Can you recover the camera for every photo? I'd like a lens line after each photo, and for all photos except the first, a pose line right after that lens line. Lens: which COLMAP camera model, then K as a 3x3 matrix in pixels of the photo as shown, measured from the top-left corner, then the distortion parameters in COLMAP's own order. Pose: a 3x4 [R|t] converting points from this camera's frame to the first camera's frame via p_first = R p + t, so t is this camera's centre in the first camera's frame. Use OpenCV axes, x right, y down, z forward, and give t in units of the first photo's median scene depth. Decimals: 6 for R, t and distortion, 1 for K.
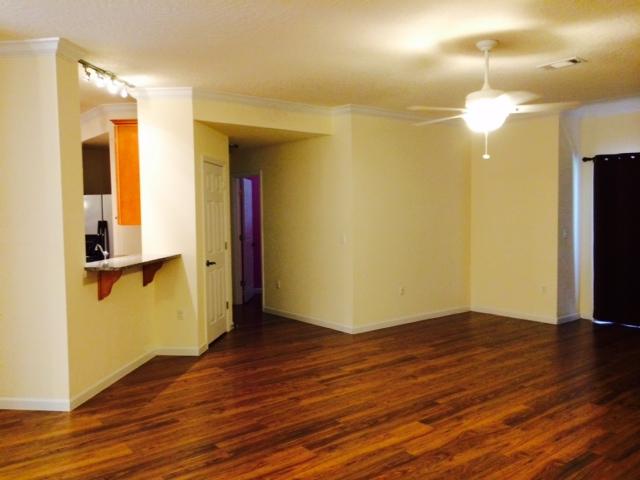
lens RADIAL K [[545.0, 0, 320.2], [0, 545.0, 242.9], [0, 0, 1]] dist [0.076004, -0.096216]
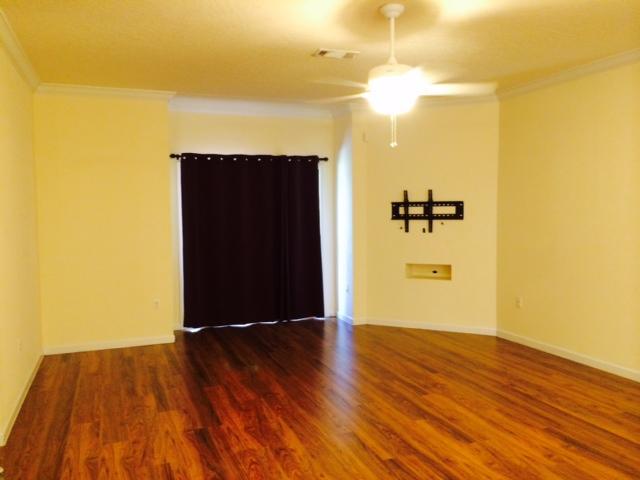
lens RADIAL K [[545.0, 0, 320.1], [0, 545.0, 256.0], [0, 0, 1]] dist [0.076004, -0.096216]
pose [[0.317622, -0.075531, 0.945205, -0.529329], [0.062249, 0.996333, 0.058699, -0.044160], [-0.946172, 0.040194, 0.321159, 0.841902]]
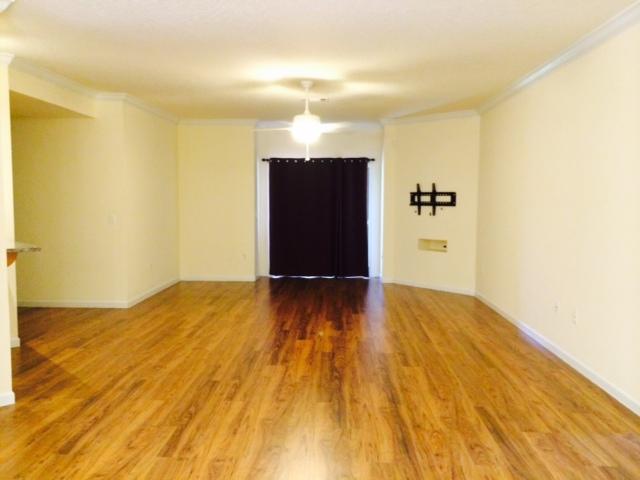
lens RADIAL K [[545.0, 0, 321.9], [0, 545.0, 236.8], [0, 0, 1]] dist [0.076004, -0.096216]
pose [[0.653878, -0.037630, 0.755664, -0.793126], [0.028239, 0.999280, 0.025327, 0.016661], [-0.756073, 0.004778, 0.654470, 0.004036]]
